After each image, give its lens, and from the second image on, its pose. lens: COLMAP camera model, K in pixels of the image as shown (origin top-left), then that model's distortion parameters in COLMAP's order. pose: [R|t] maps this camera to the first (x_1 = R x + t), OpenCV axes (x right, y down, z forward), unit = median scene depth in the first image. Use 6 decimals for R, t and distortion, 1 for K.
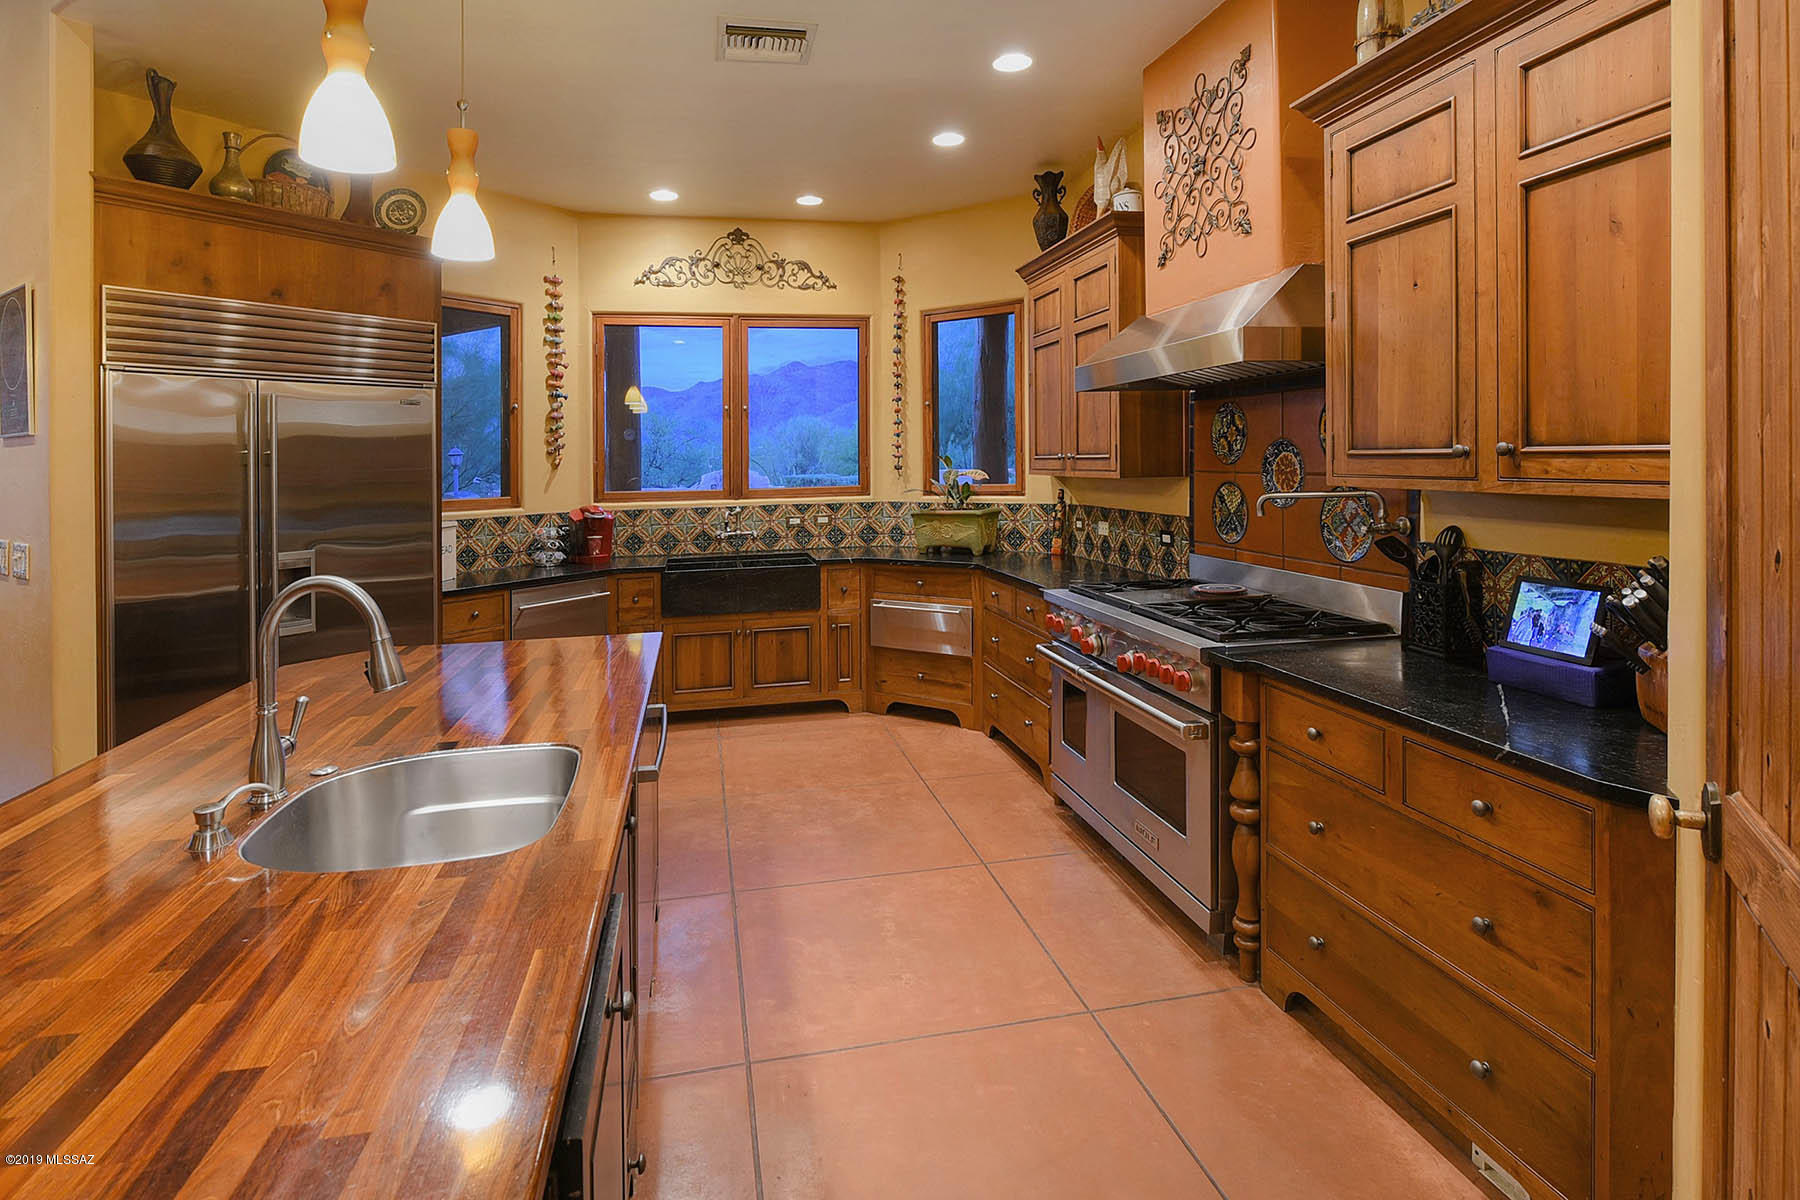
lens RADIAL K [[909.3, 0, 900.4], [0, 909.3, 463.2], [0, 0, 1]] dist [-0.000993, 0.000017]
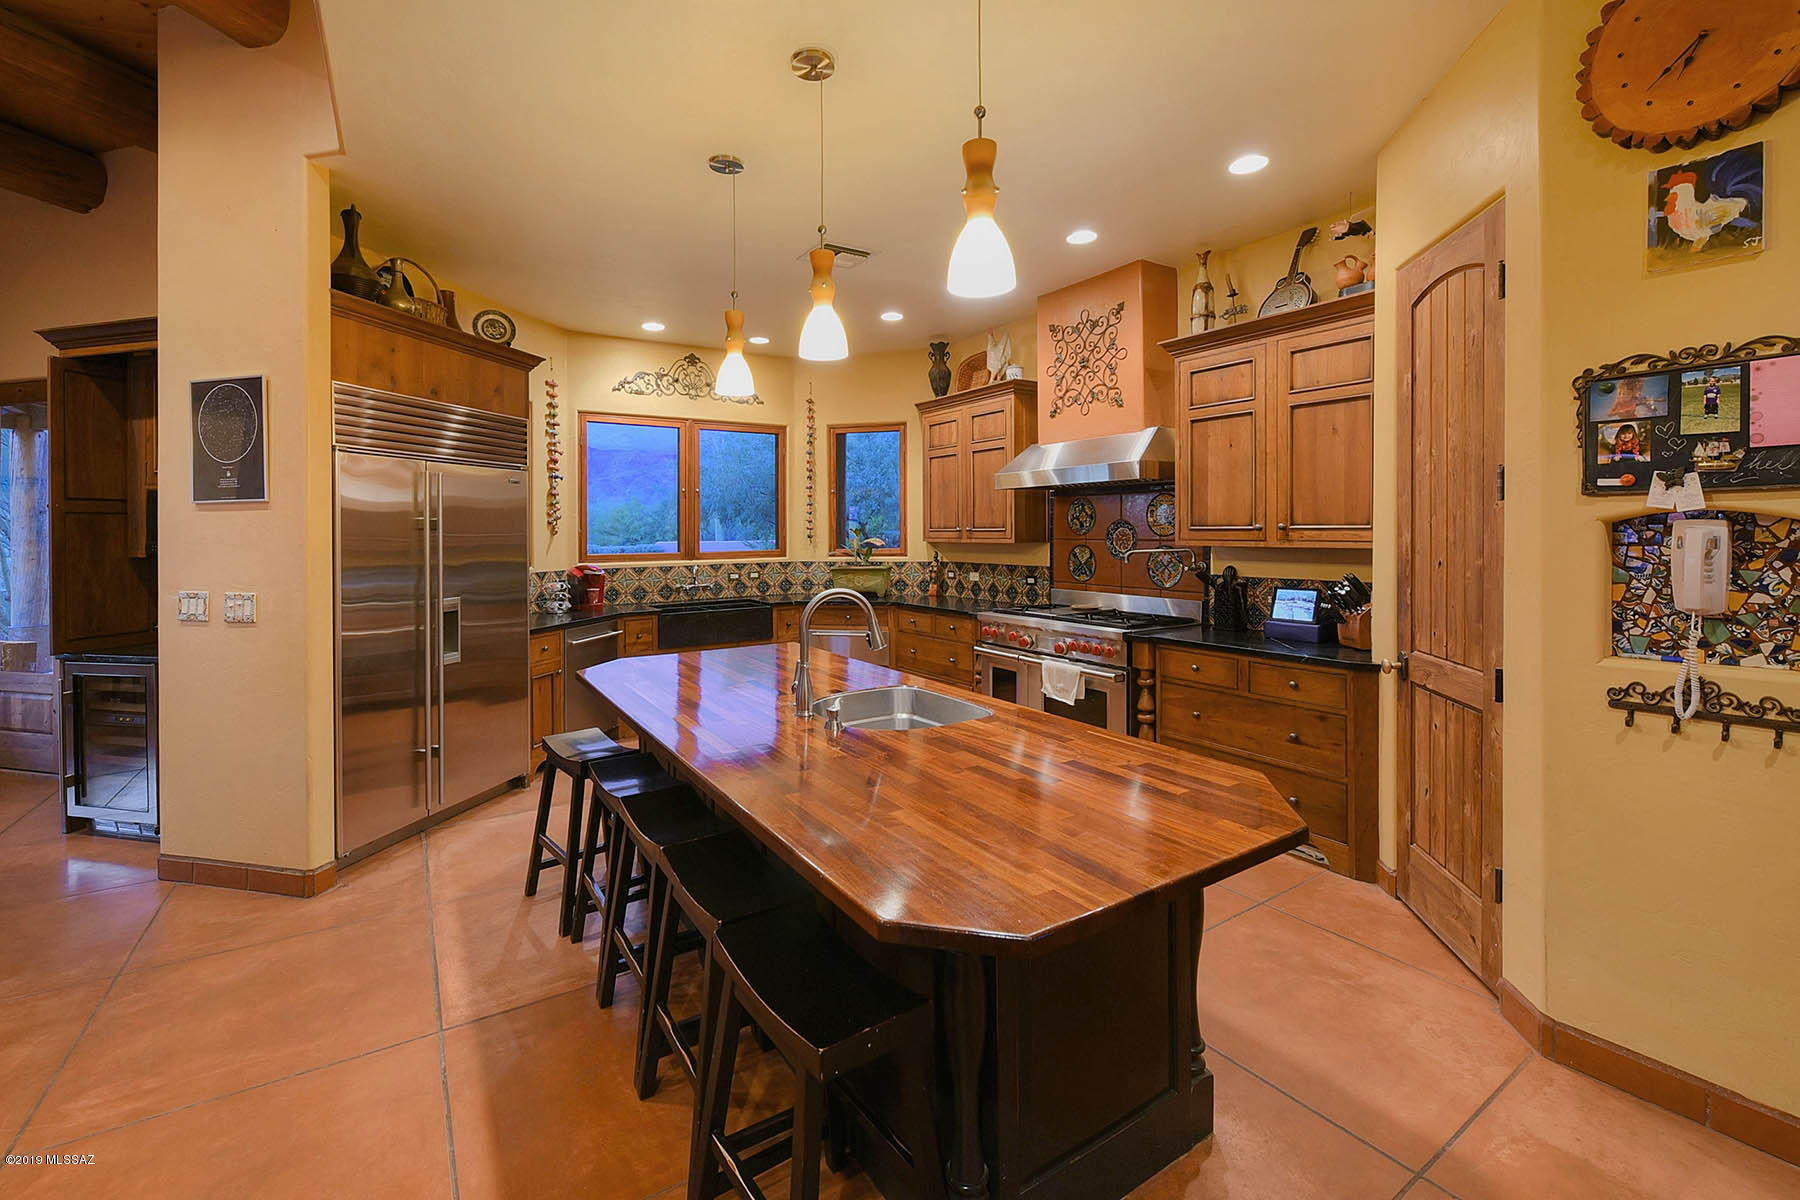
lens RADIAL K [[754.6, 0, 895.5], [0, 754.6, 532.9], [0, 0, 1]] dist [0.001479, 0.000138]
pose [[0.935316, 0.009256, 0.353693, -0.452288], [-0.007135, 0.999948, -0.007300, 0.010107], [-0.353742, 0.004304, 0.935333, -0.193400]]
